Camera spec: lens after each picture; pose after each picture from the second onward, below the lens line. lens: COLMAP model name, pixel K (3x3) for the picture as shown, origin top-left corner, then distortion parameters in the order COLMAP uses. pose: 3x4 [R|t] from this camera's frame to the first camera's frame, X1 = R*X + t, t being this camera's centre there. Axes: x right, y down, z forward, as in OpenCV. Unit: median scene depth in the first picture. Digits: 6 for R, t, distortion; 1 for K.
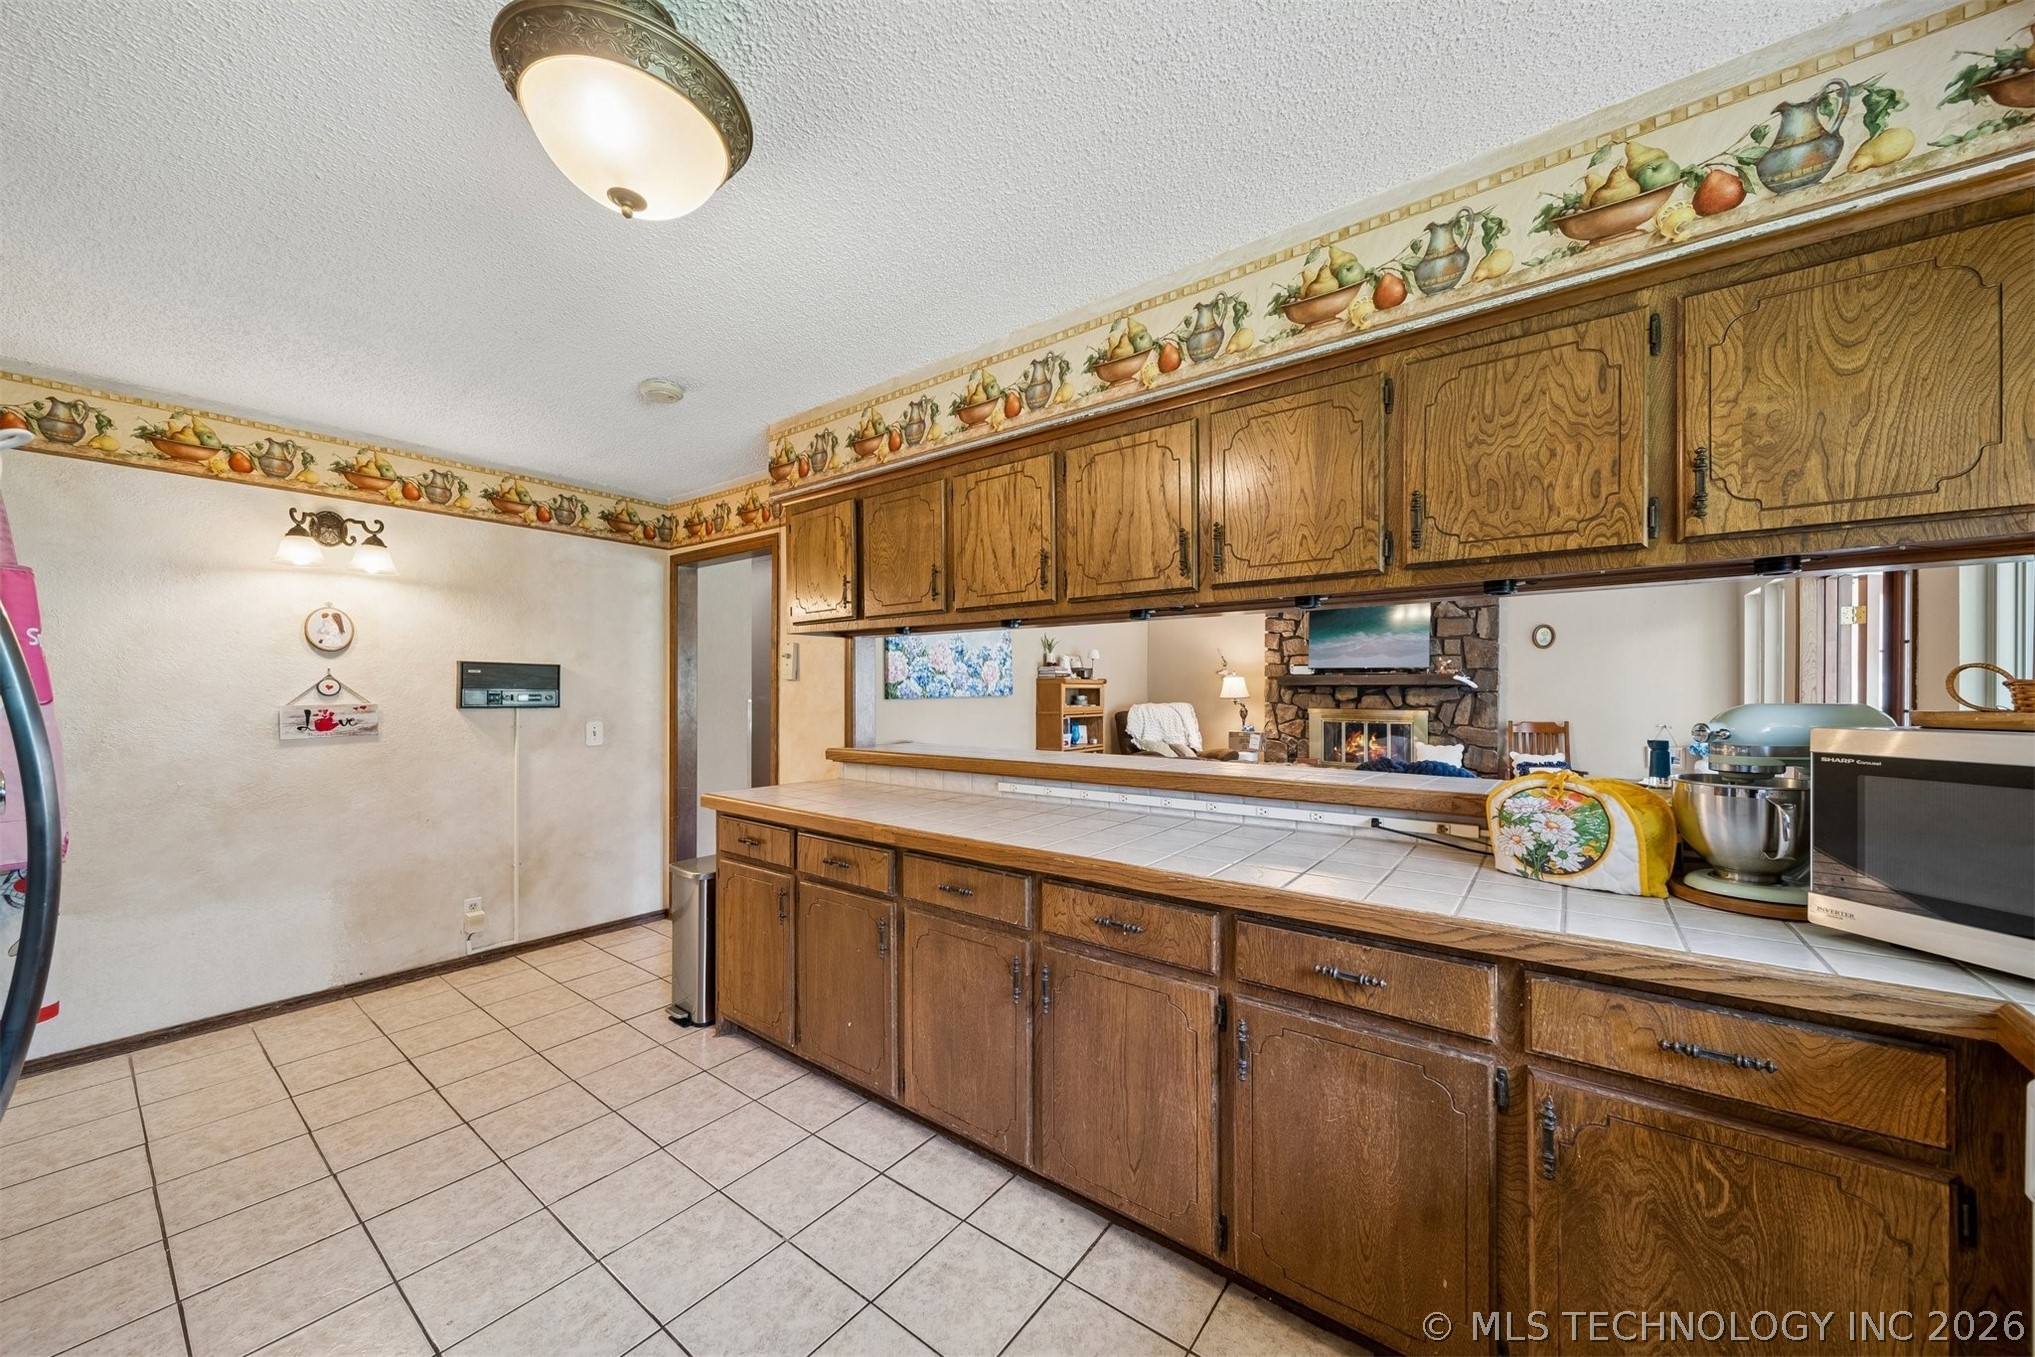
lens RADIAL K [[720.7, 0, 1024.6], [0, 720.7, 693.1], [0, 0, 1]] dist [0.000527, -0.000009]
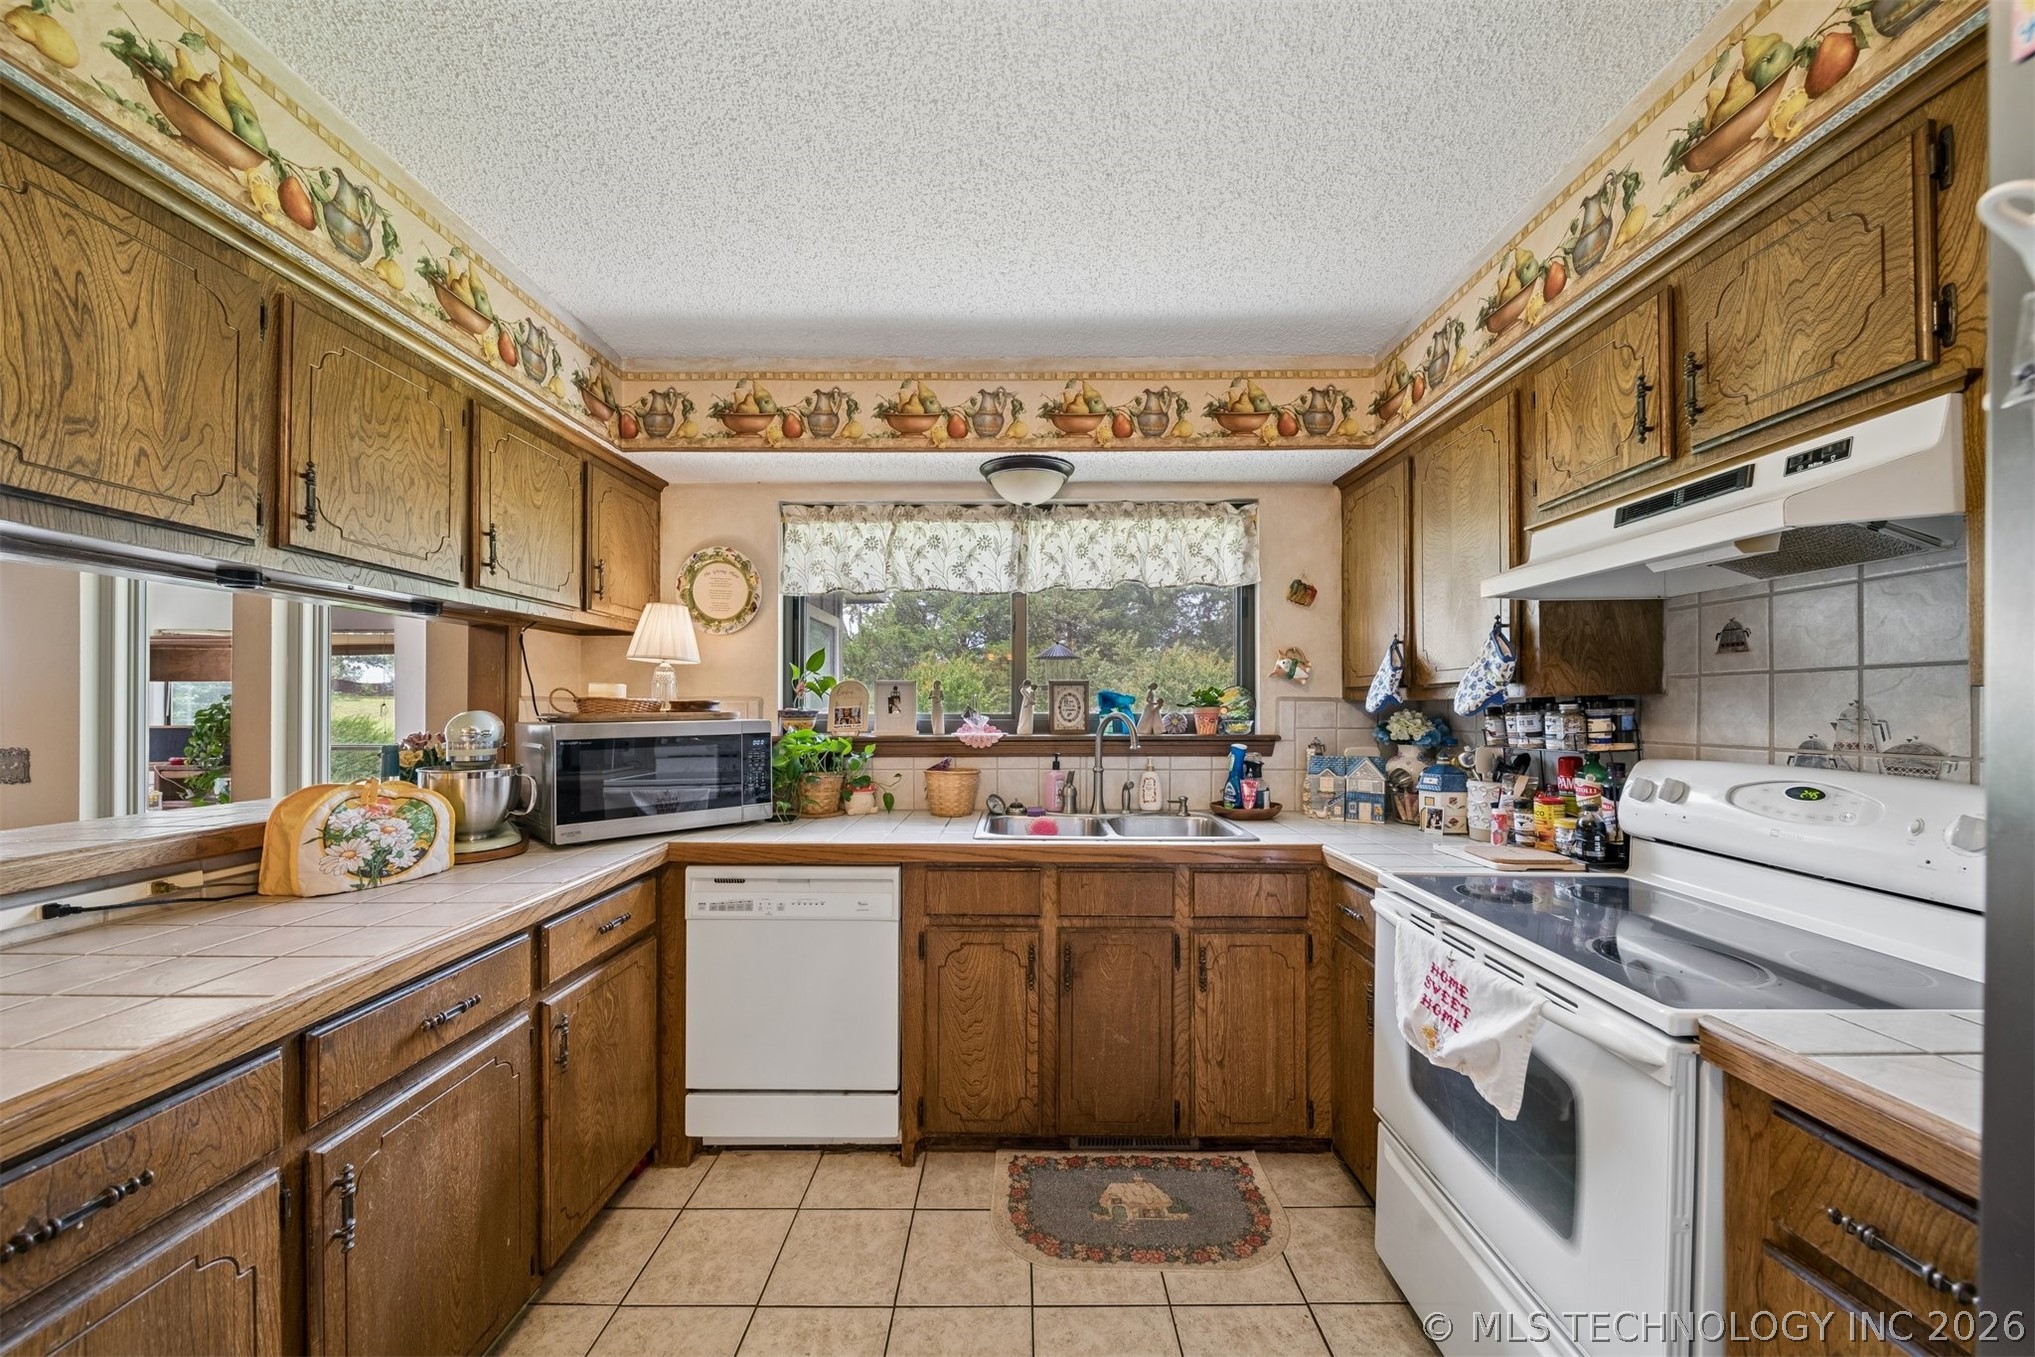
lens RADIAL K [[725.7, 0, 1018.6], [0, 725.7, 702.9], [0, 0, 1]] dist [0.001607, -0.000031]
pose [[-0.601608, 0.002571, 0.798787, -0.317152], [0.002001, 0.999997, -0.001712, 0.001234], [-0.798789, 0.000568, -0.601611, 0.431748]]
